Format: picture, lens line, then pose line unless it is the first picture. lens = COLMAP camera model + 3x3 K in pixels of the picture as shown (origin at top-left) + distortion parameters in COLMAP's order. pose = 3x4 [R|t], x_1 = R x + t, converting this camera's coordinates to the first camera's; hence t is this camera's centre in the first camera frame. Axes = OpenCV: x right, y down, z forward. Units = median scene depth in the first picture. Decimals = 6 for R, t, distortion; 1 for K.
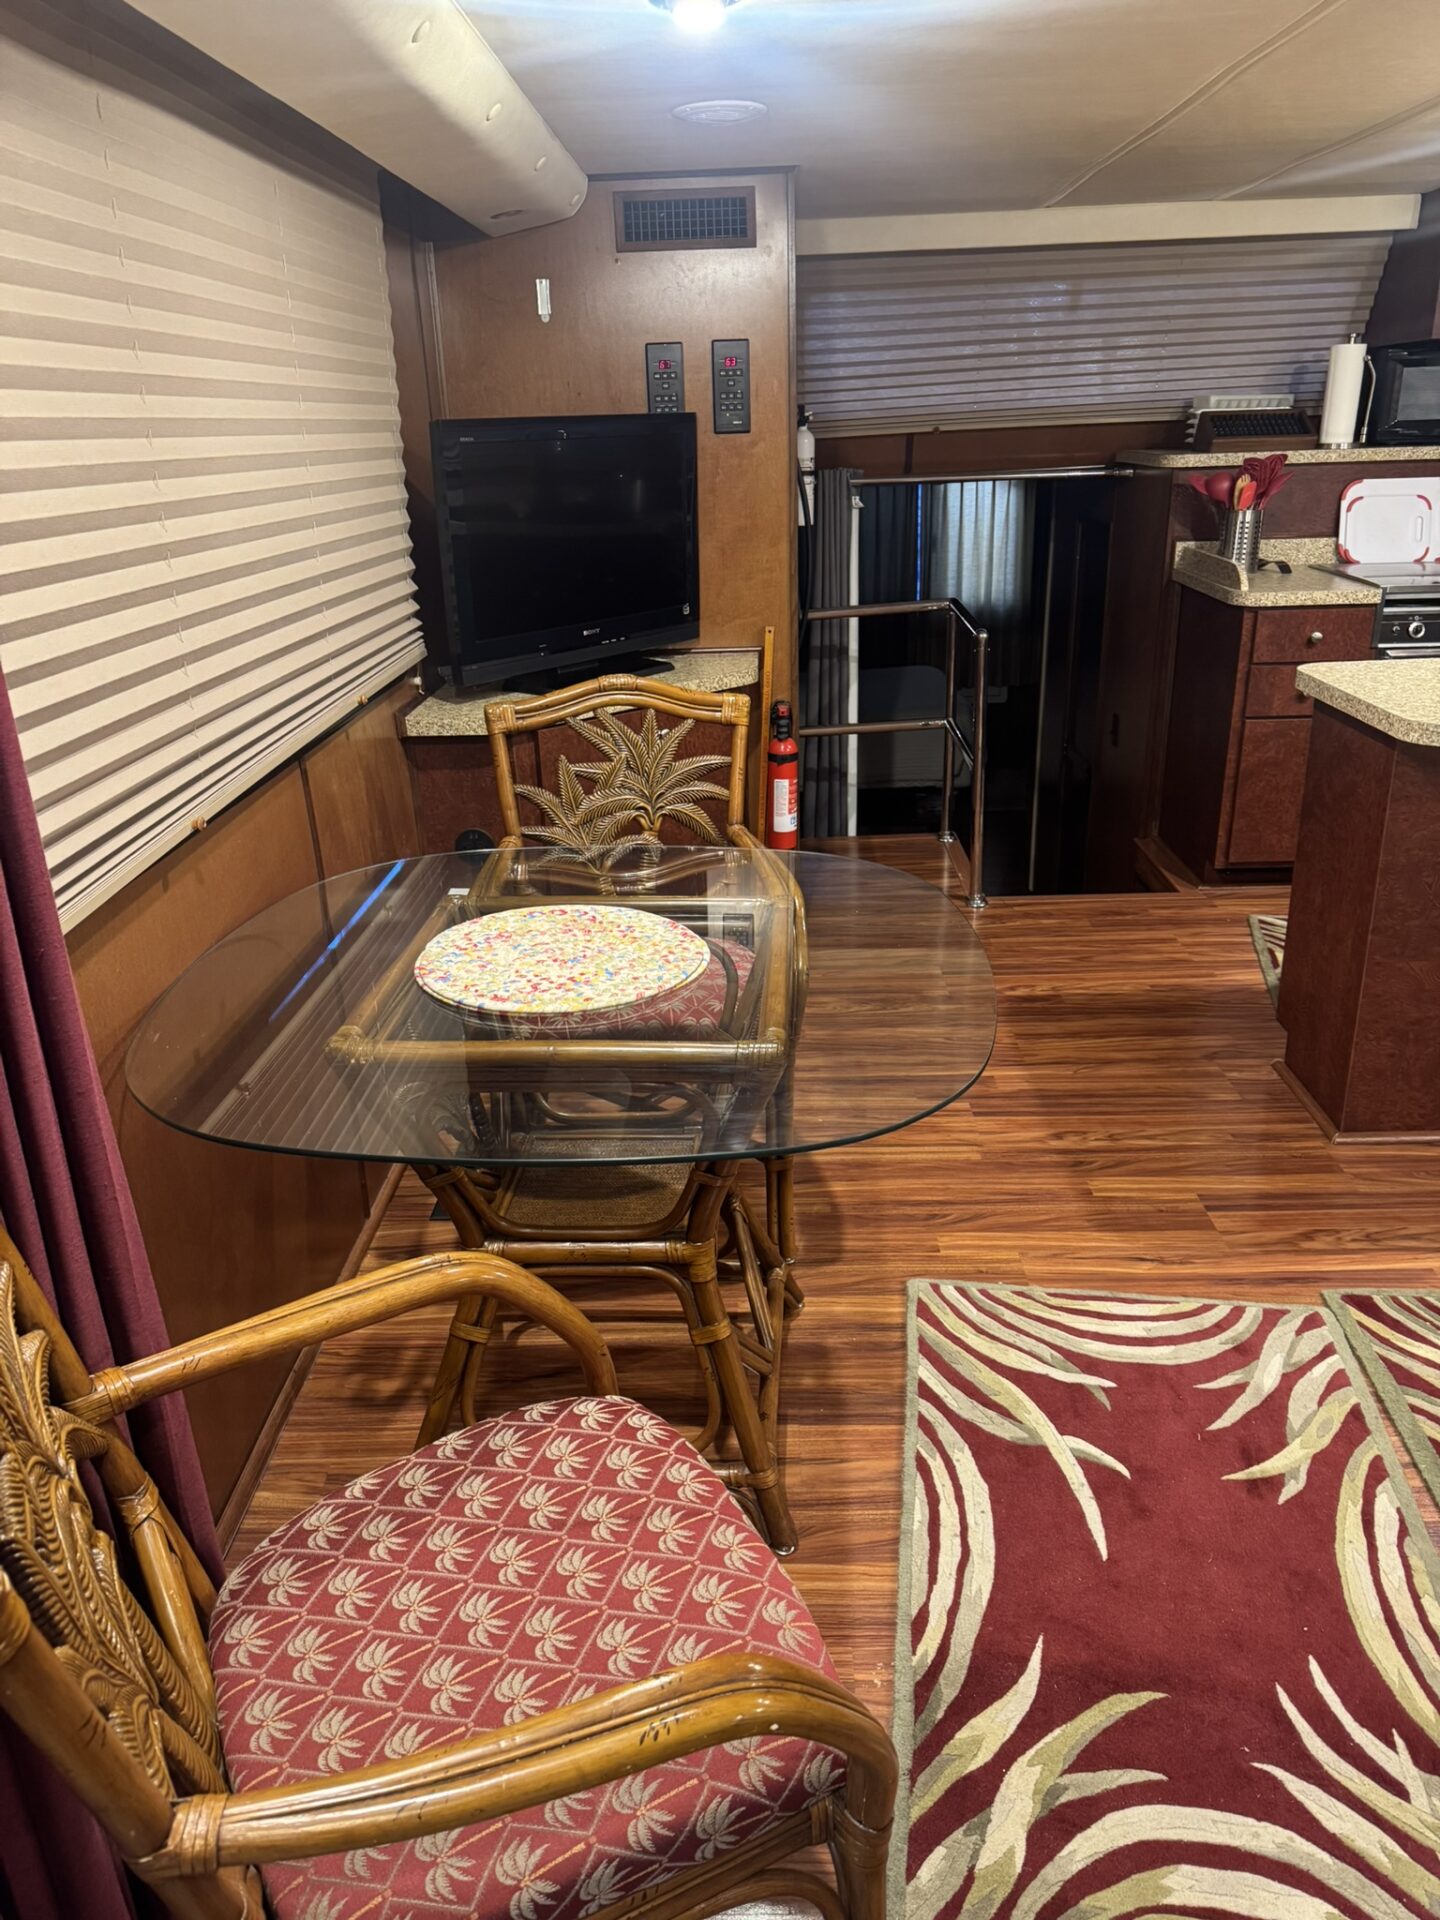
lens RADIAL K [[1351.5, 0, 723.3], [0, 1351.5, 965.0], [0, 0, 1]] dist [0.052792, -0.064387]
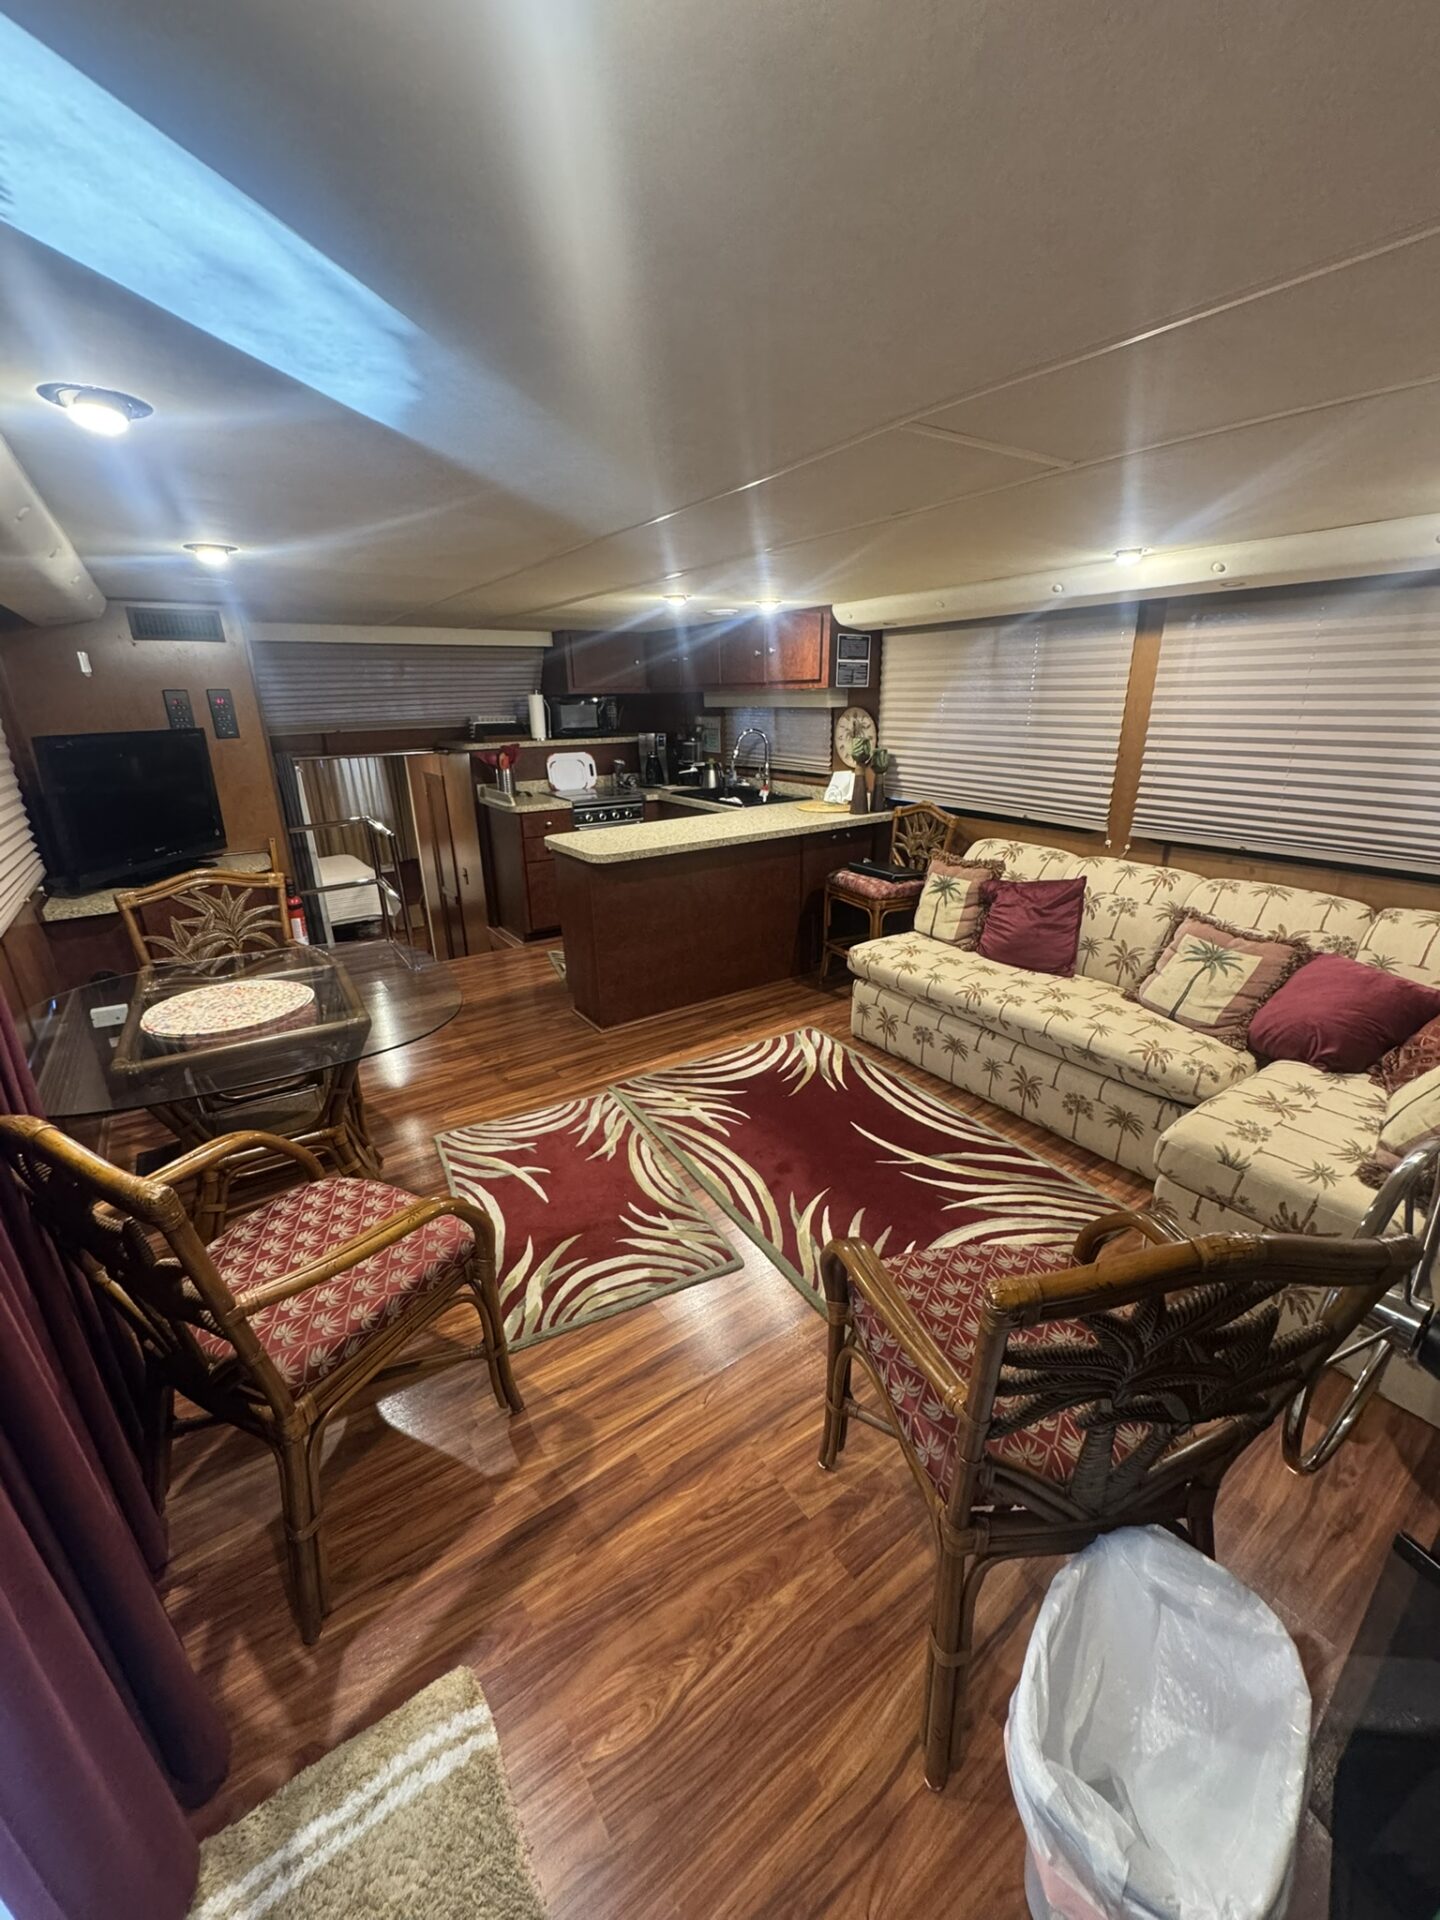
lens RADIAL K [[762.6, 0, 733.7], [0, 762.6, 961.4], [0, 0, 1]] dist [-0.003503, -0.000132]
pose [[0.802946, -0.173823, 0.570144, -0.104257], [0.209285, 0.977849, 0.003381, 0.055151], [-0.558102, 0.116608, 0.821538, -0.238259]]
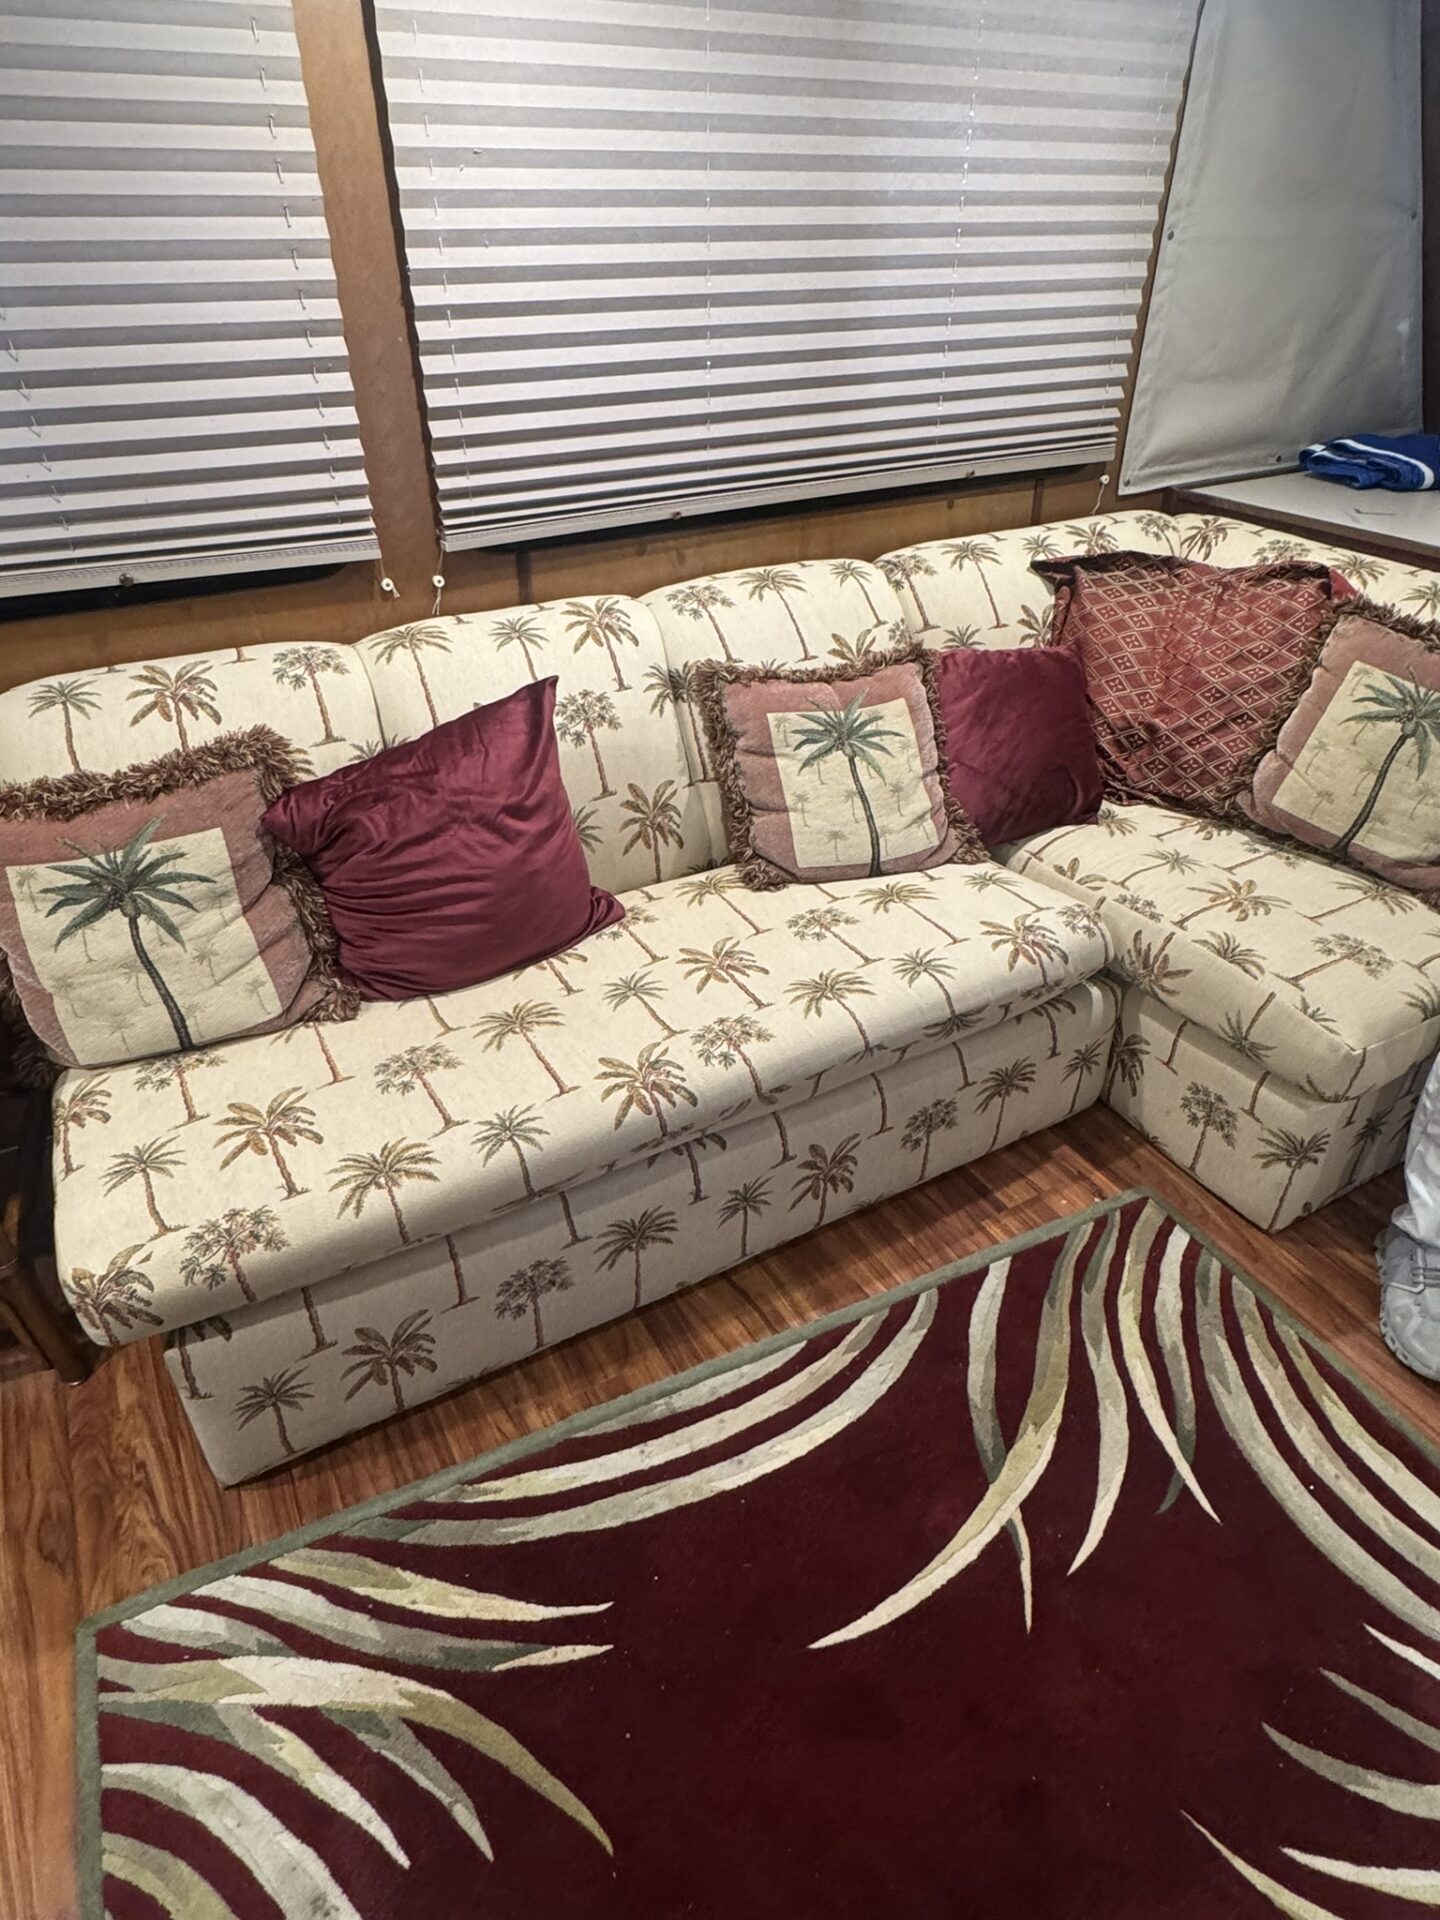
lens RADIAL K [[1106.3, 0, 719.3], [0, 1106.3, 955.7], [0, 0, 1]] dist [-0.000435, -0.003313]
pose [[-0.505075, -0.439575, 0.742747, 0.403137], [0.348430, 0.683486, 0.641438, -0.225225], [-0.789618, 0.582770, -0.192051, 0.540415]]
